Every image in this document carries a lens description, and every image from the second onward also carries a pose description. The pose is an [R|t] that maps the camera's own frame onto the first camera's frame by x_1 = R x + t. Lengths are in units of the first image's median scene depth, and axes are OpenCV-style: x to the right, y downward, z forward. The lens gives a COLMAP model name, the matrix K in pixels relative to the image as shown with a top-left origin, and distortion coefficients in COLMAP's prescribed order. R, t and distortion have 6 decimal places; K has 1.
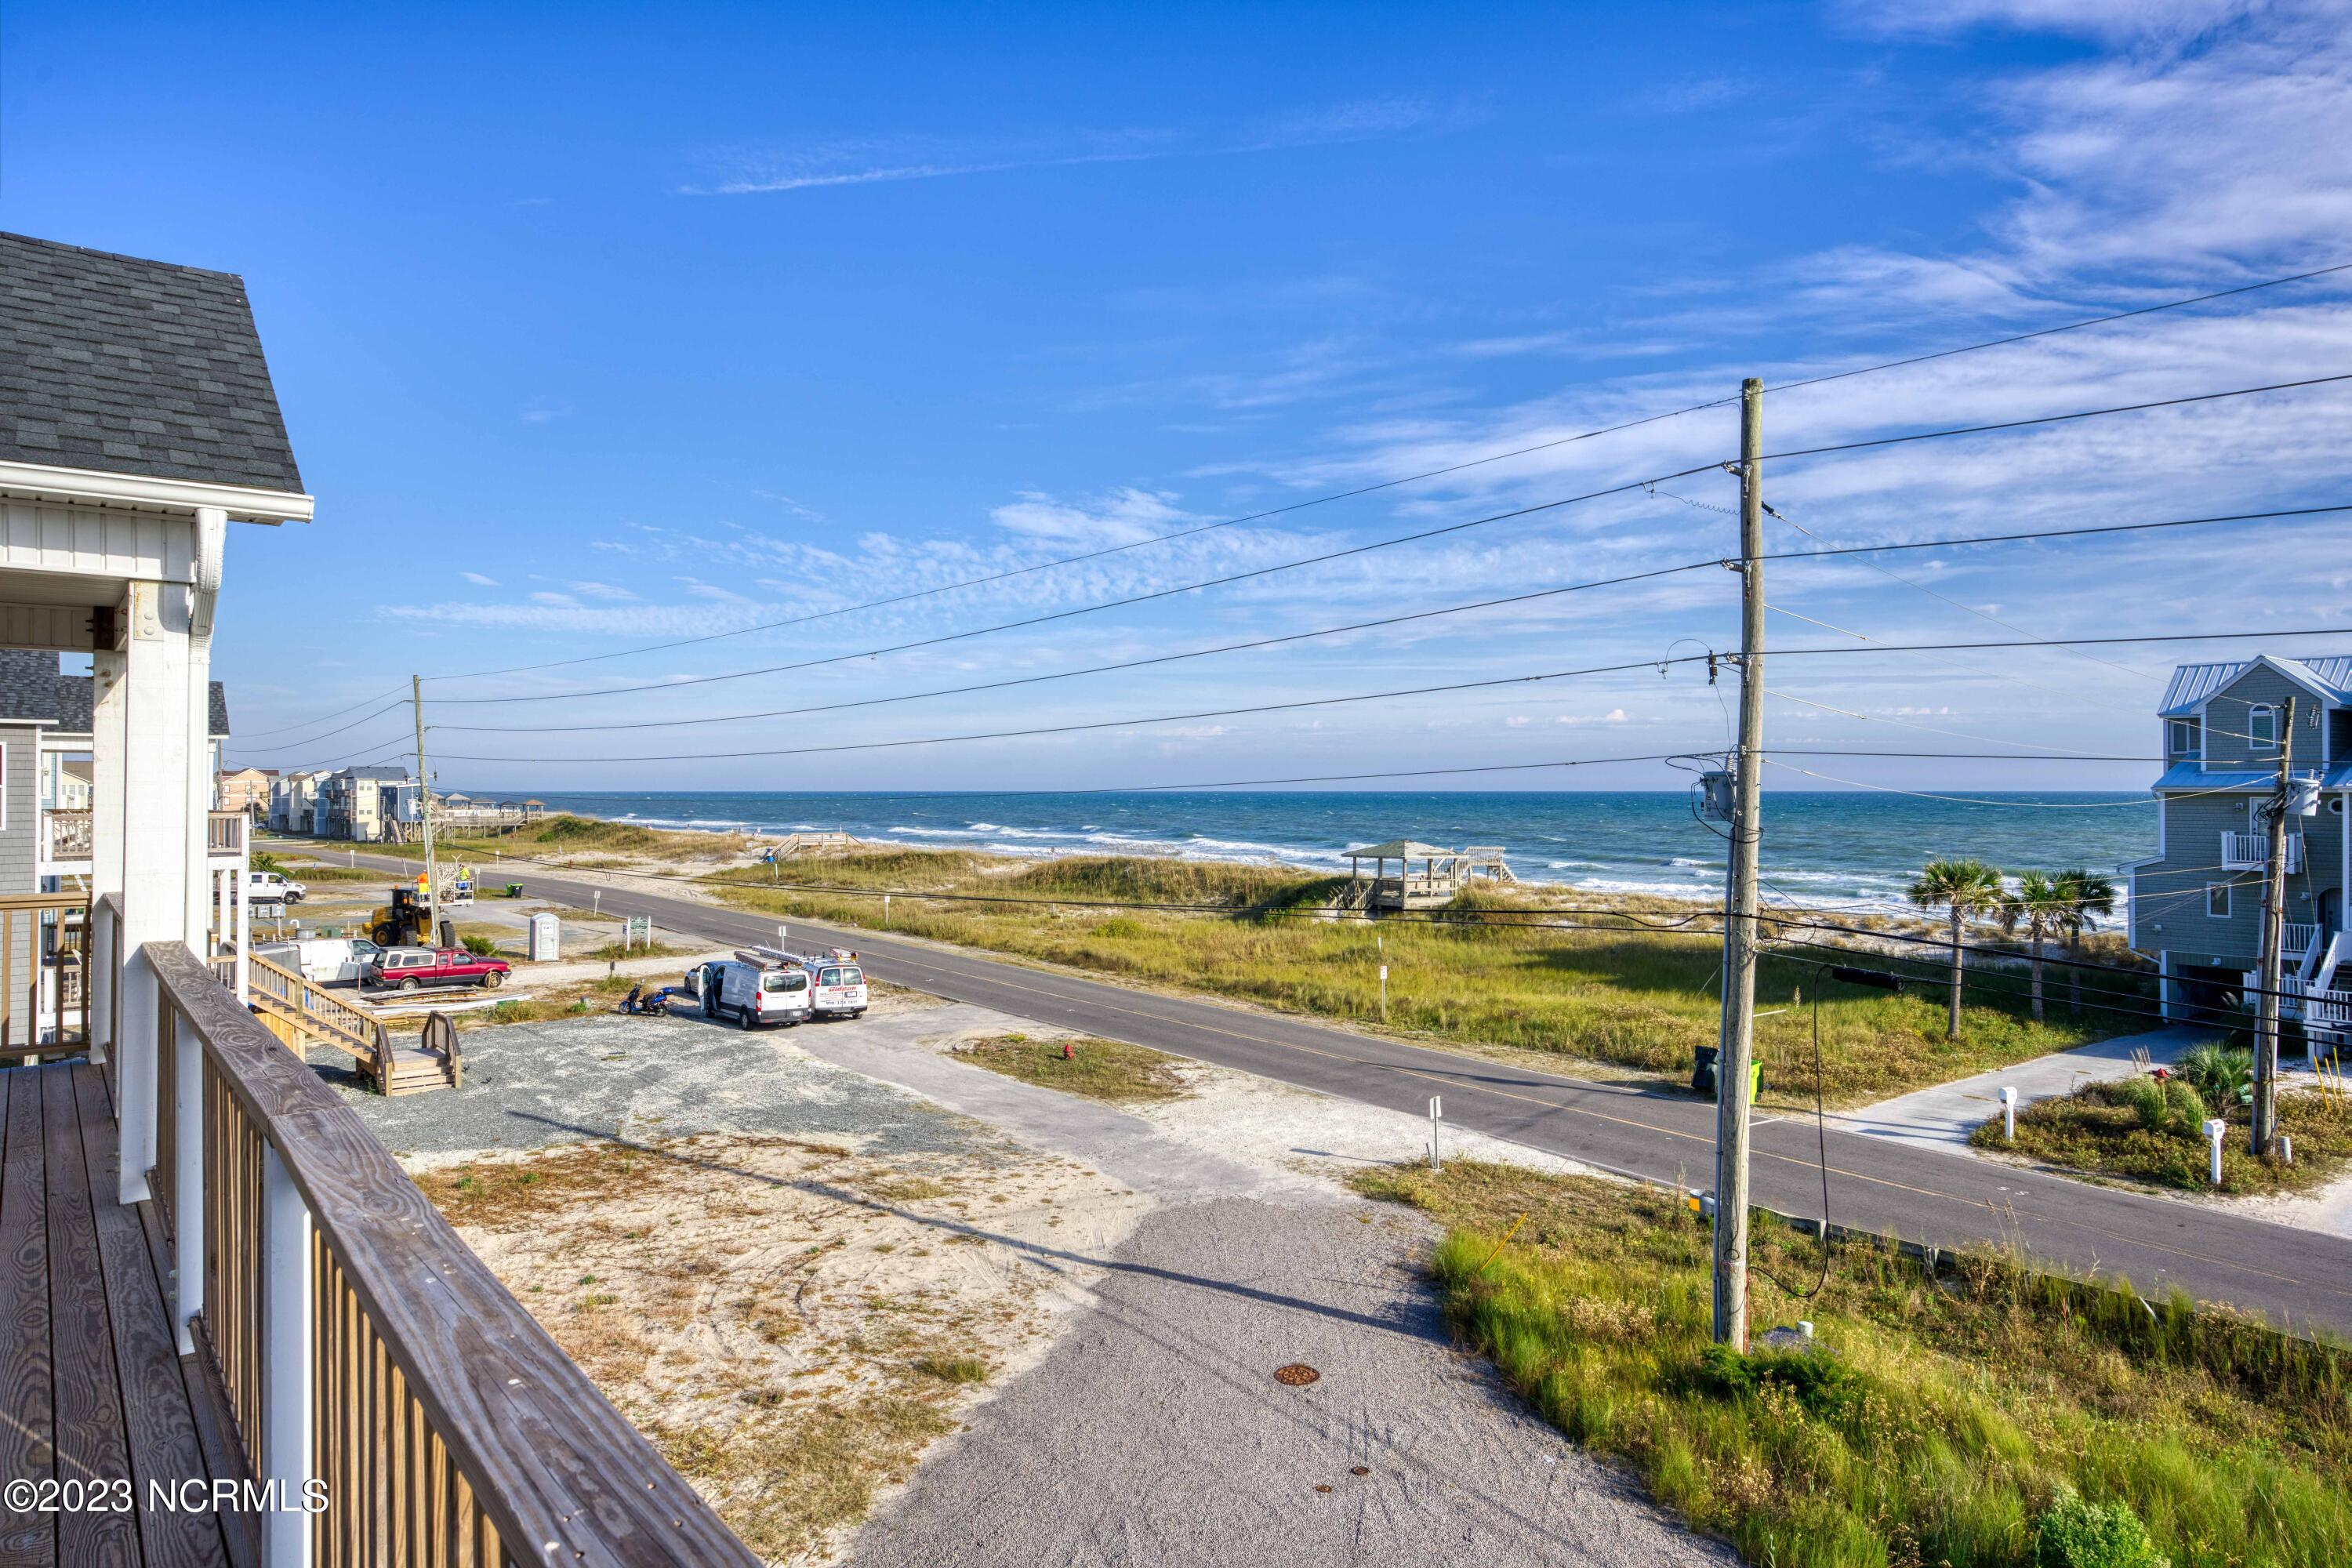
lens RADIAL K [[1440.6, 0, 1180.6], [0, 1440.6, 777.7], [0, 0, 1]] dist [-0.029426, 0.029721]
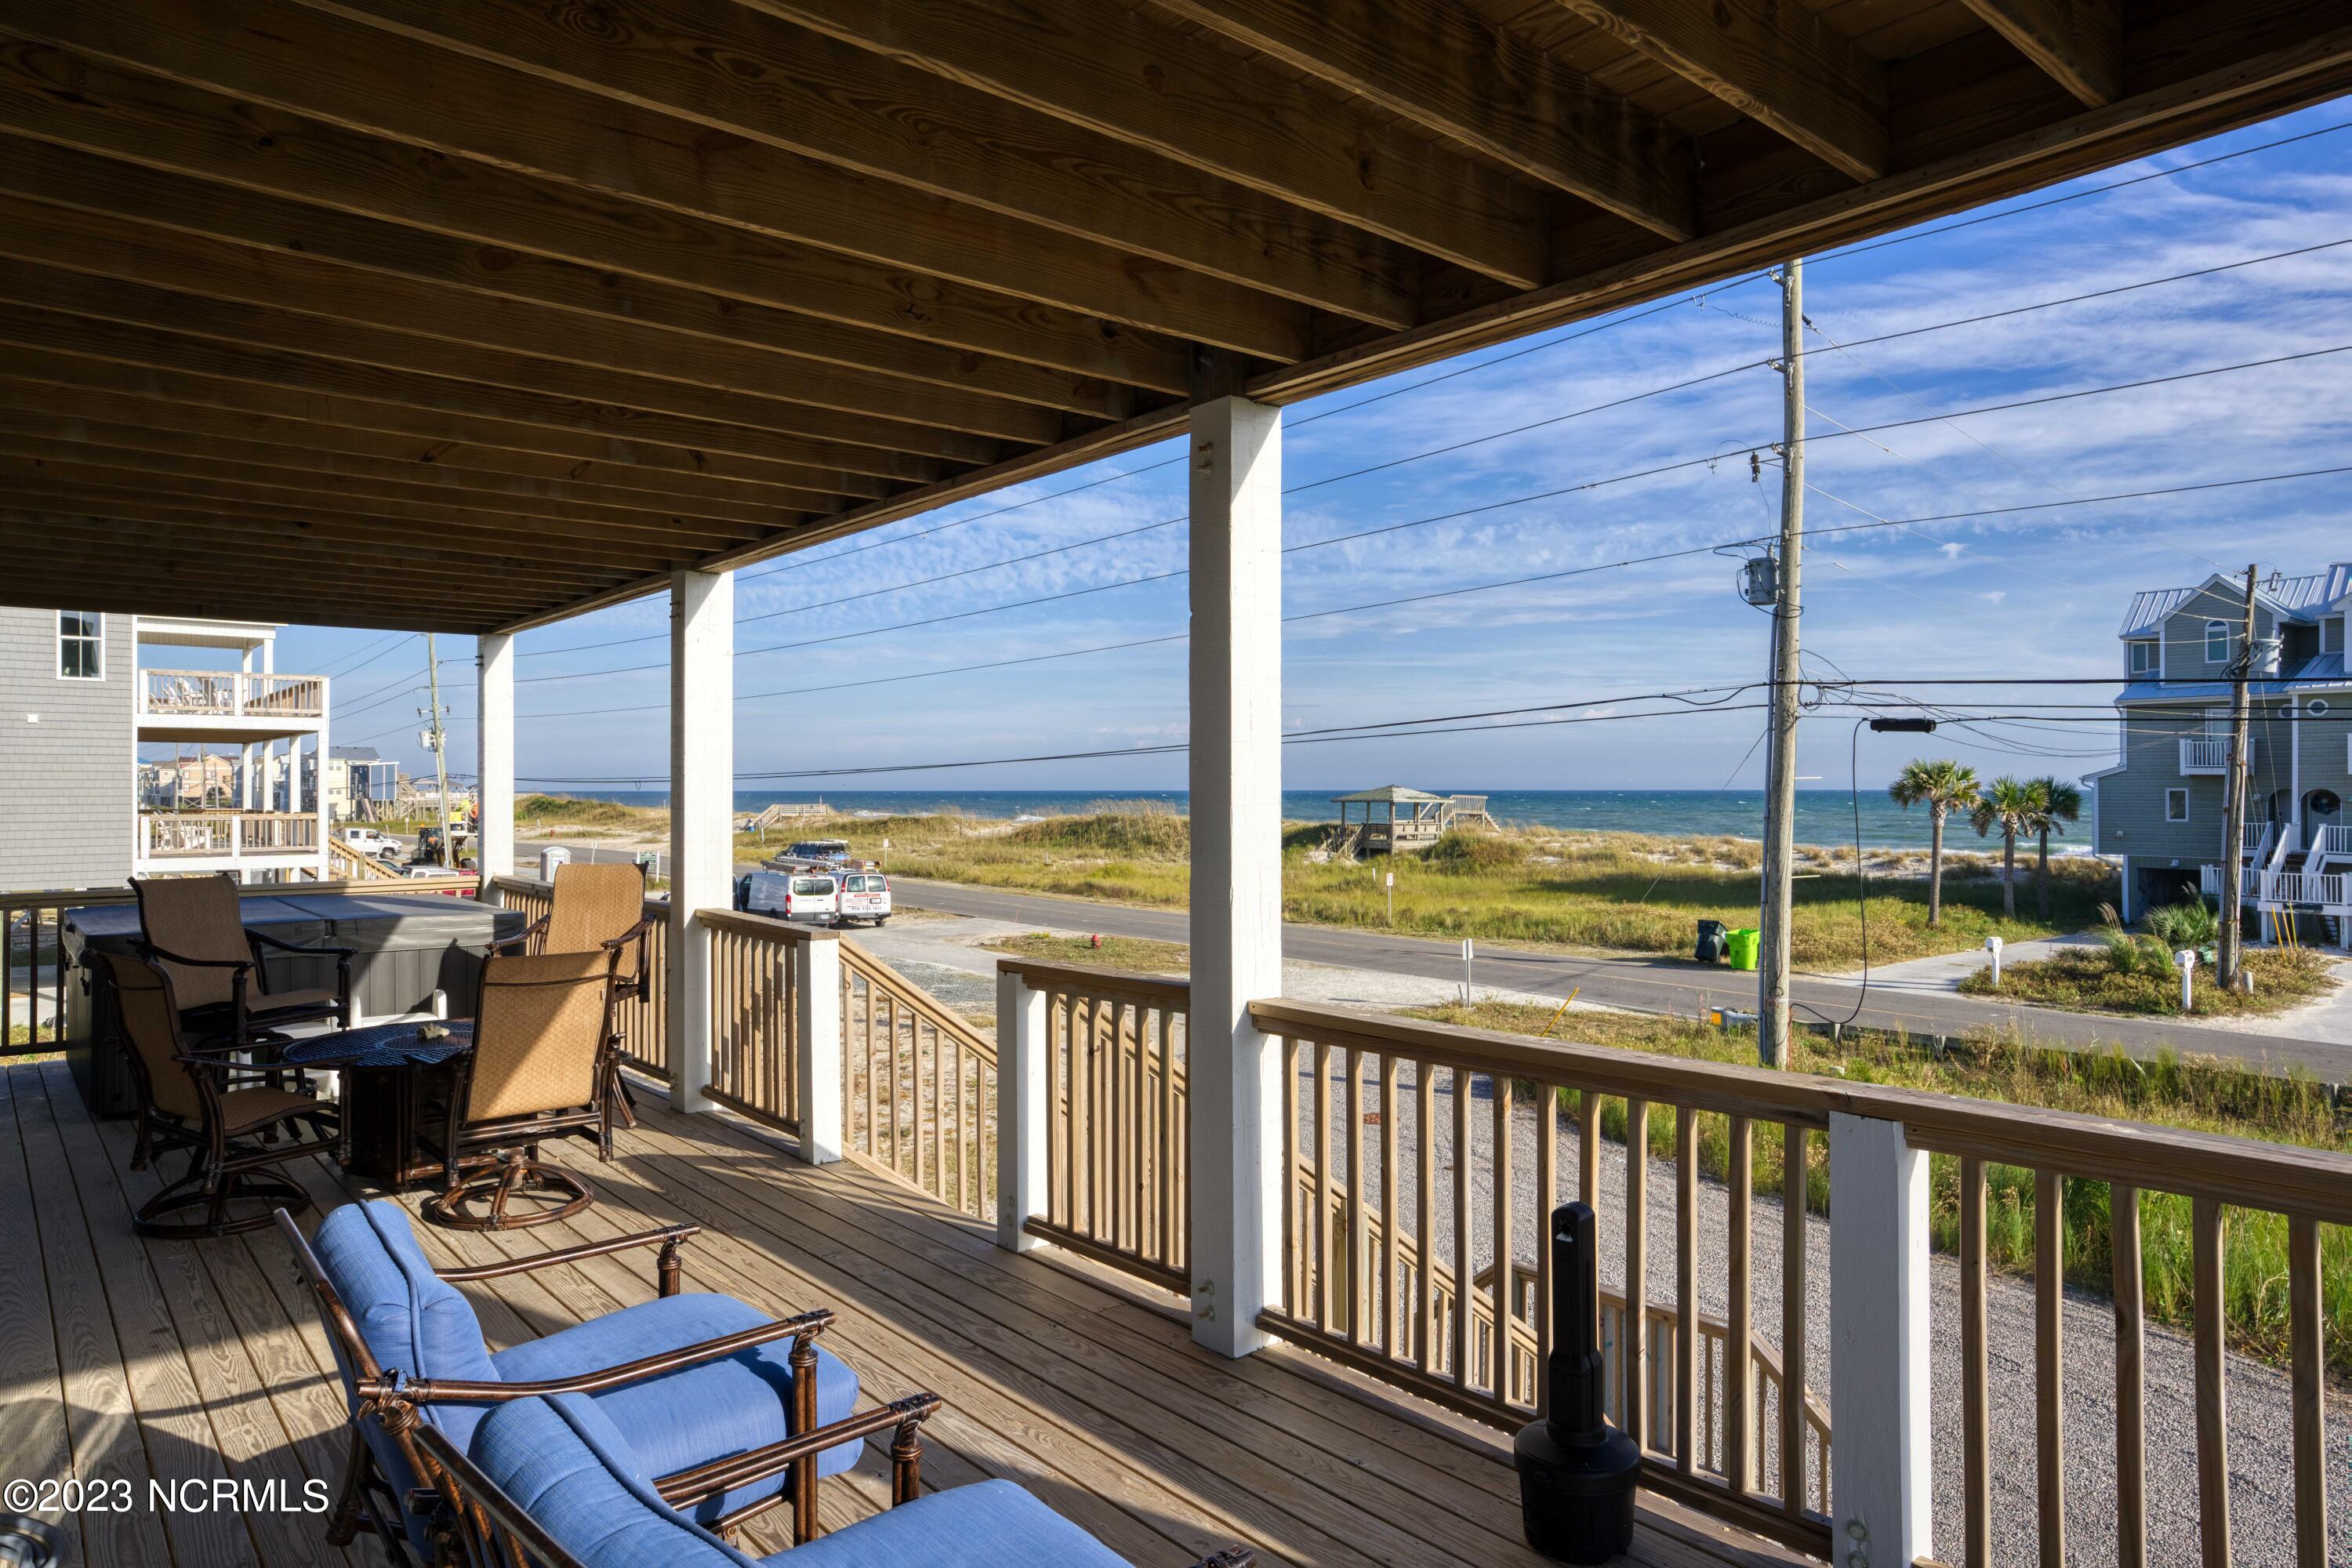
lens RADIAL K [[1440.6, 0, 1180.5], [0, 1440.6, 781.1], [0, 0, 1]] dist [-0.029426, 0.029721]
pose [[0.999596, -0.001731, 0.028373, -0.053442], [0.001681, 0.999997, 0.001796, 0.084321], [-0.028376, -0.001748, 0.999596, -0.047058]]
